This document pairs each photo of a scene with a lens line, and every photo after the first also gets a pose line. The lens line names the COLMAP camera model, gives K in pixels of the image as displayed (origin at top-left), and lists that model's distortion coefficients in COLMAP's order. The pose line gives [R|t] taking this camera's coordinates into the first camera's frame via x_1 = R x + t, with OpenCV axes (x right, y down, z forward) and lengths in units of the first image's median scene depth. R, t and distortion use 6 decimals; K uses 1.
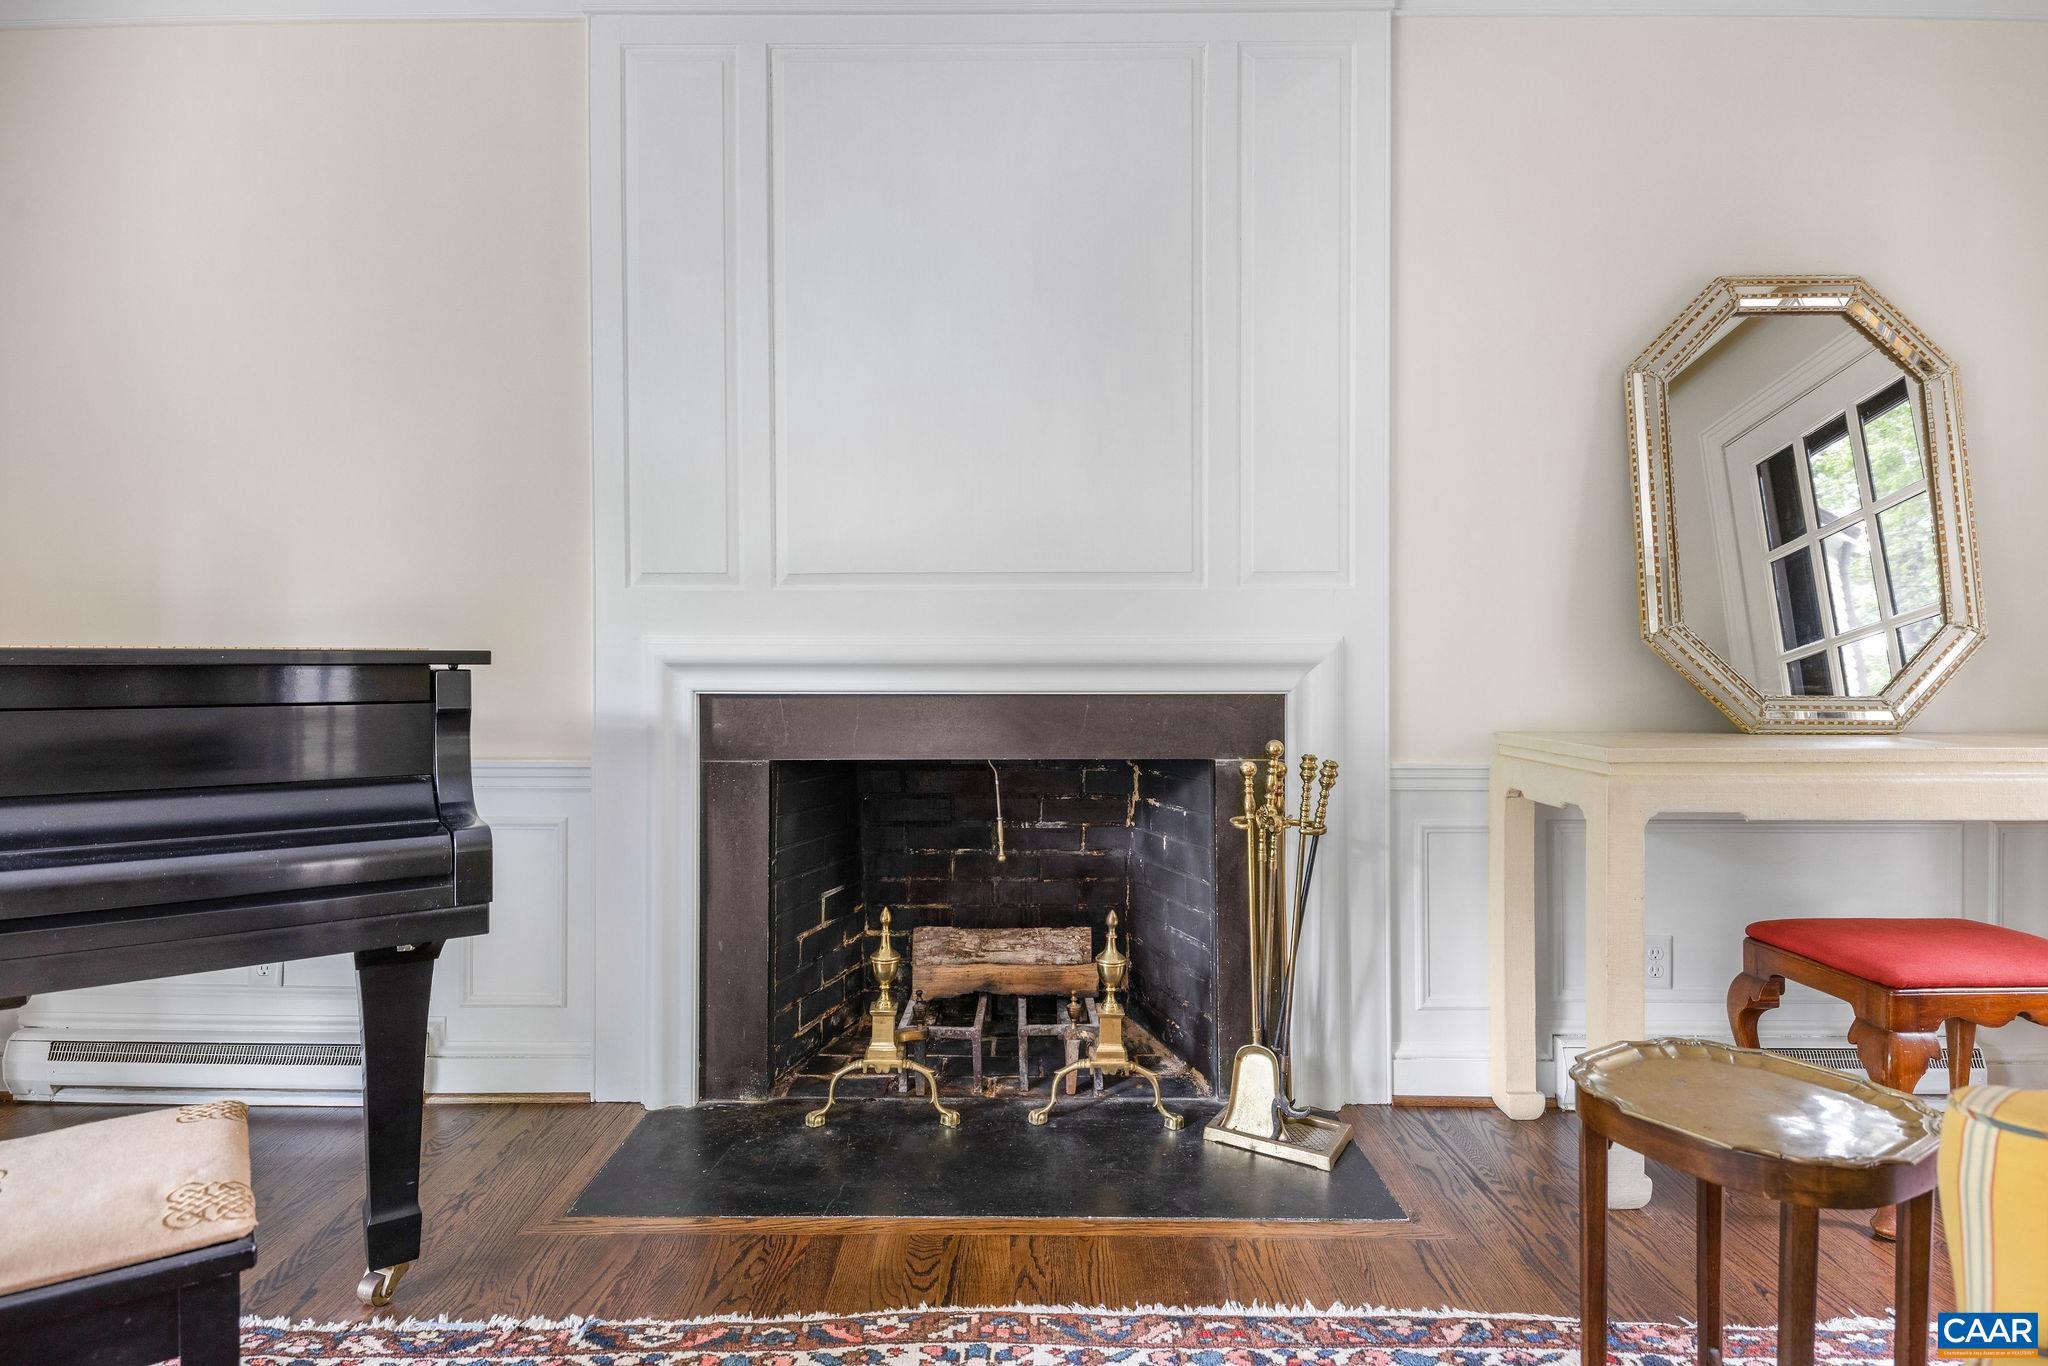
lens RADIAL K [[1098.7, 0, 1024.0], [0, 1098.7, 683.0], [0, 0, 1]] dist [-0.000230, -0.000013]
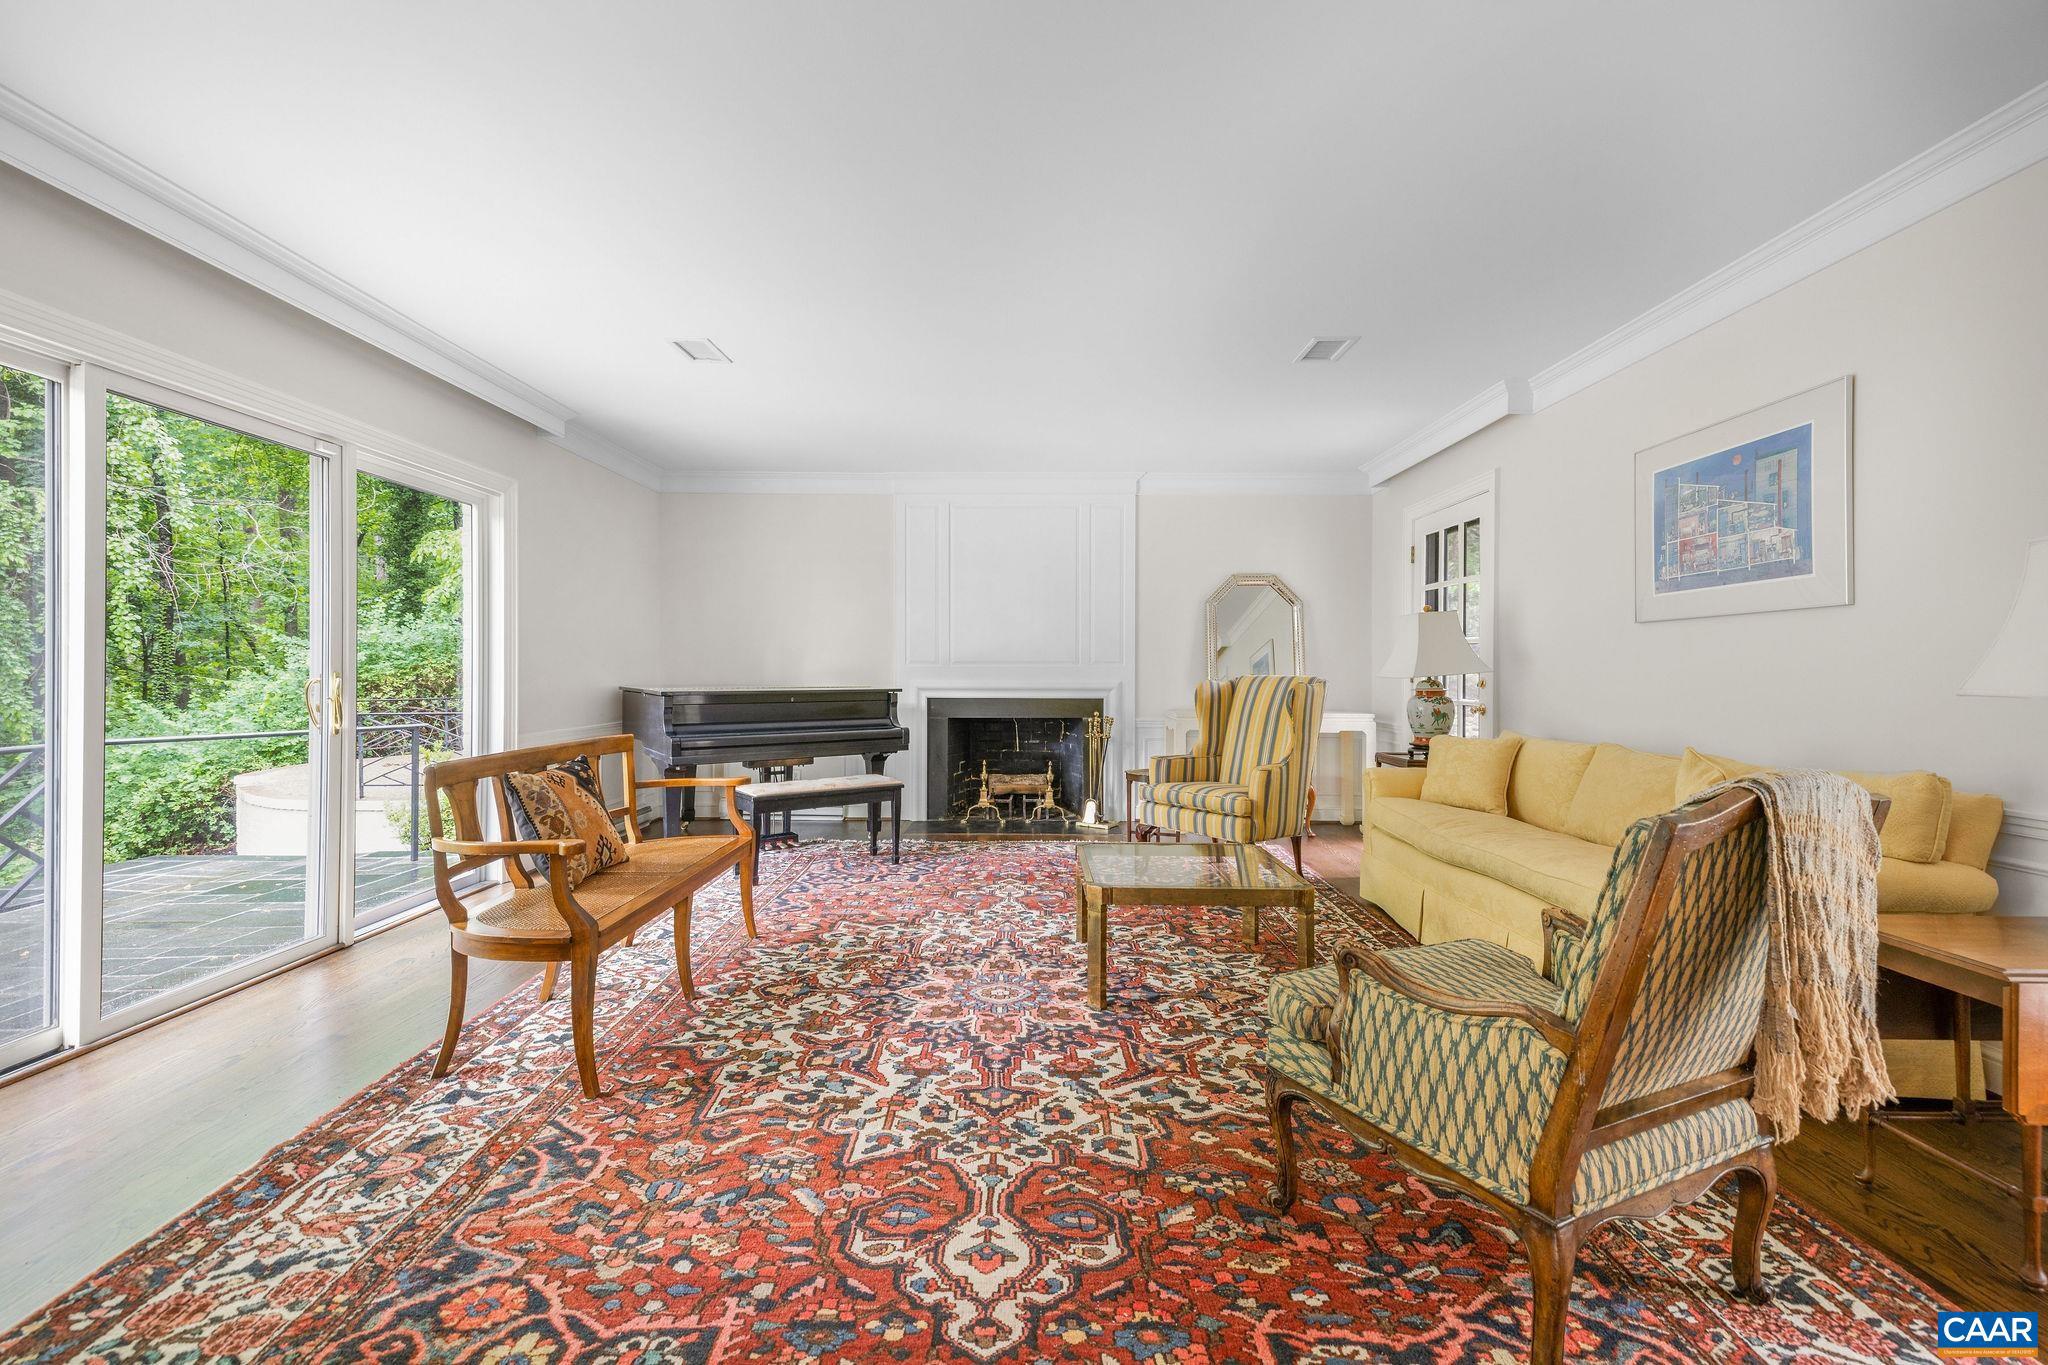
lens RADIAL K [[850.4, 0, 1024.0], [0, 850.4, 682.5], [0, 0, 1]] dist [0.001753, 0.000090]
pose [[0.999936, 0.002231, -0.011061, 0.025006], [-0.002284, 0.999986, -0.004710, -0.024221], [0.011050, 0.004735, 0.999928, -1.538732]]
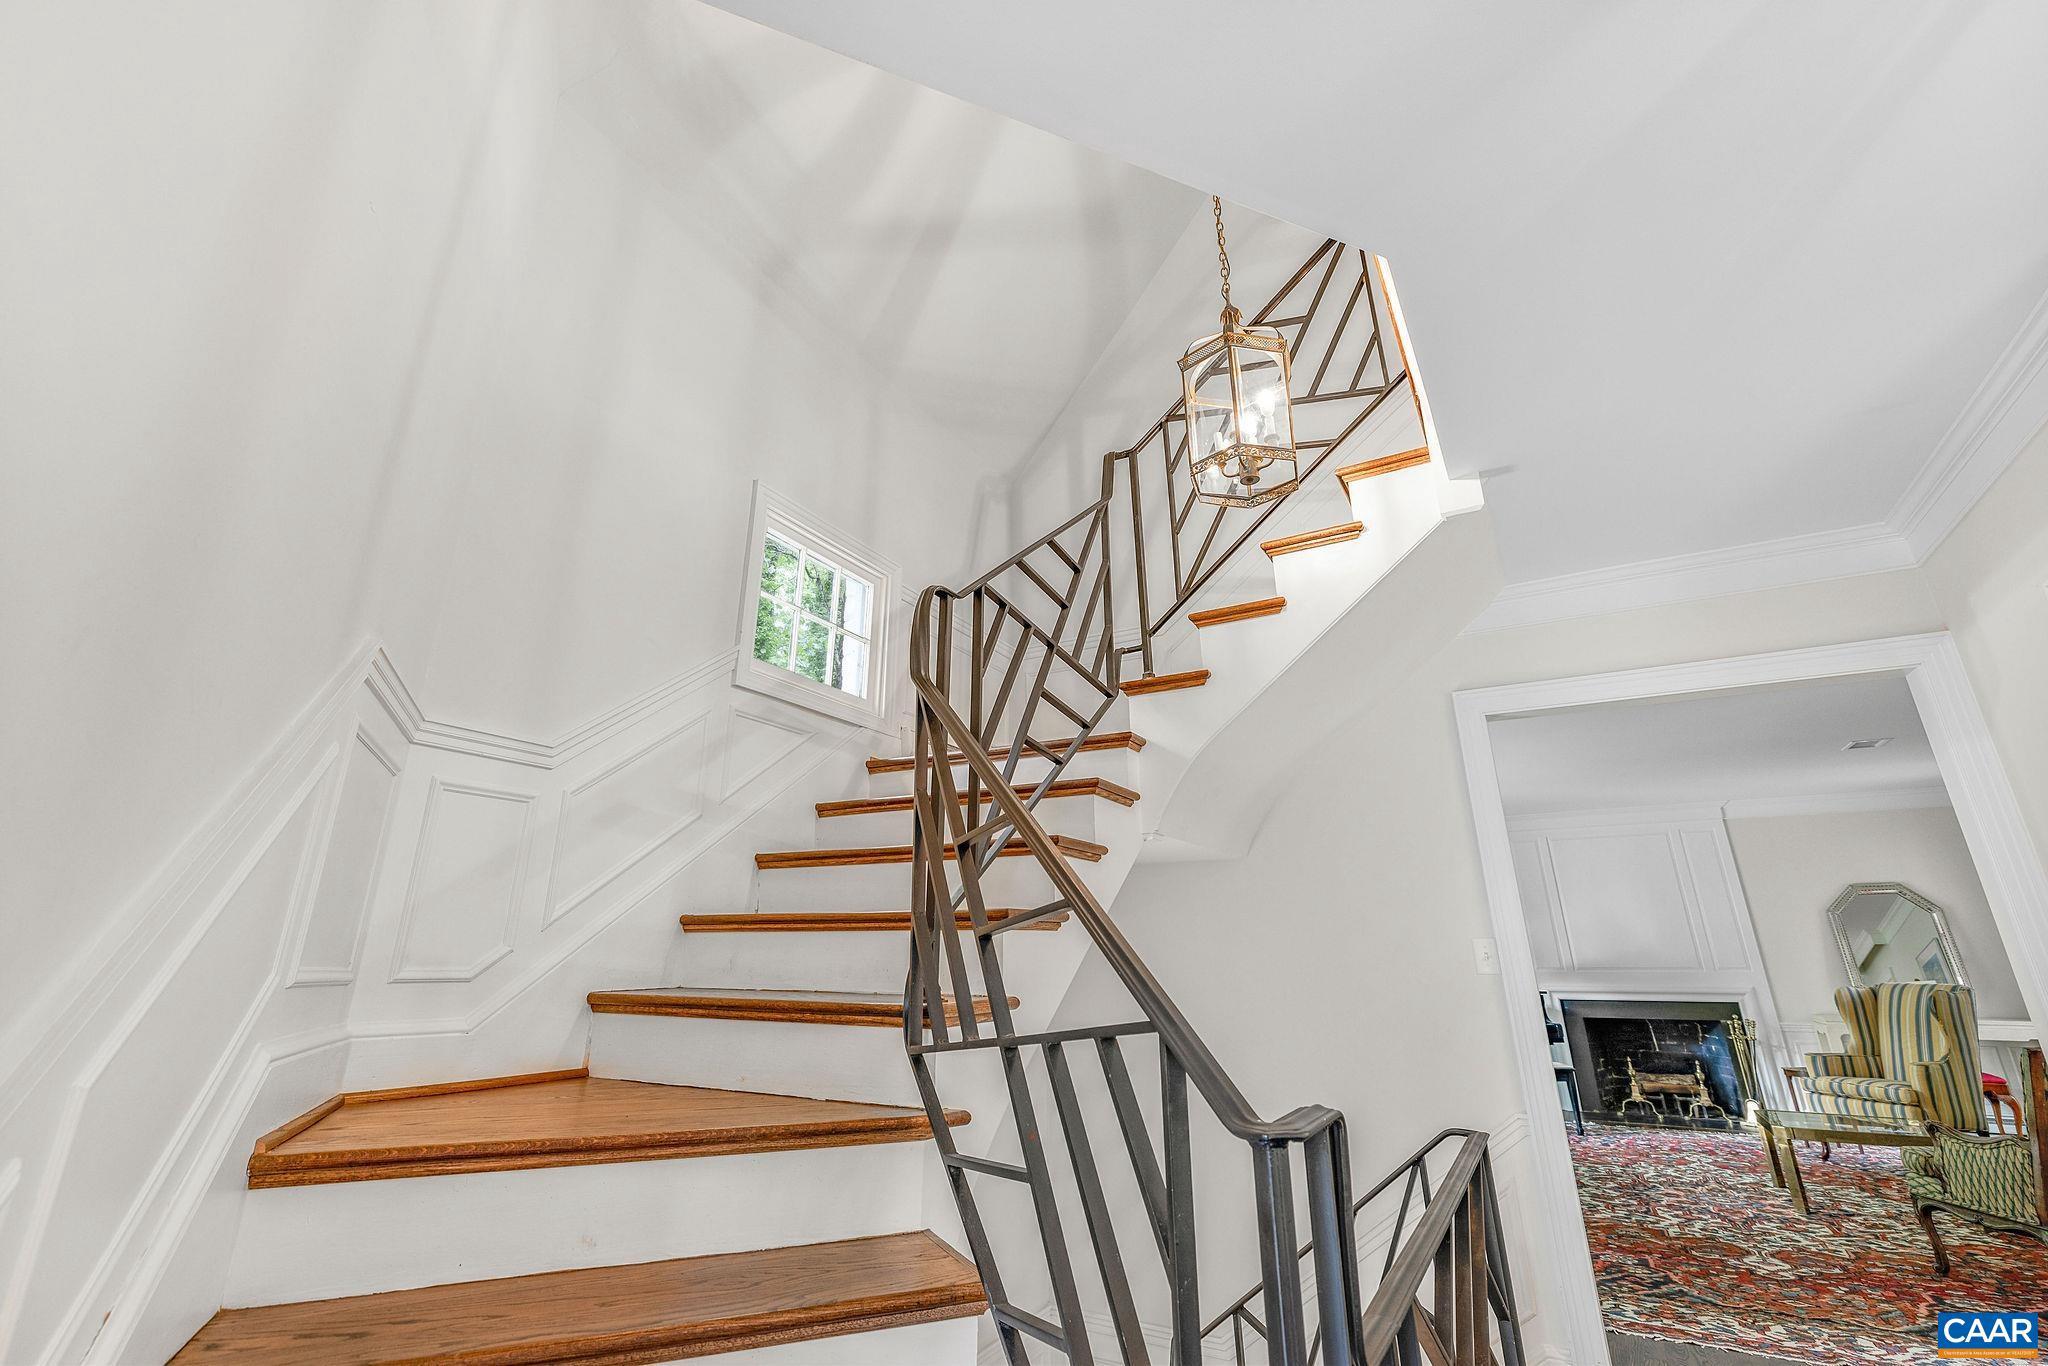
lens RADIAL K [[919.6, 0, 1014.0], [0, 919.6, 627.3], [0, 0, 1]] dist [0.004826, 0.000125]
pose [[0.862950, -0.177084, -0.473243, -0.176942], [-0.005515, 0.933221, -0.359261, -0.036983], [0.505259, 0.312635, 0.804346, -3.137057]]
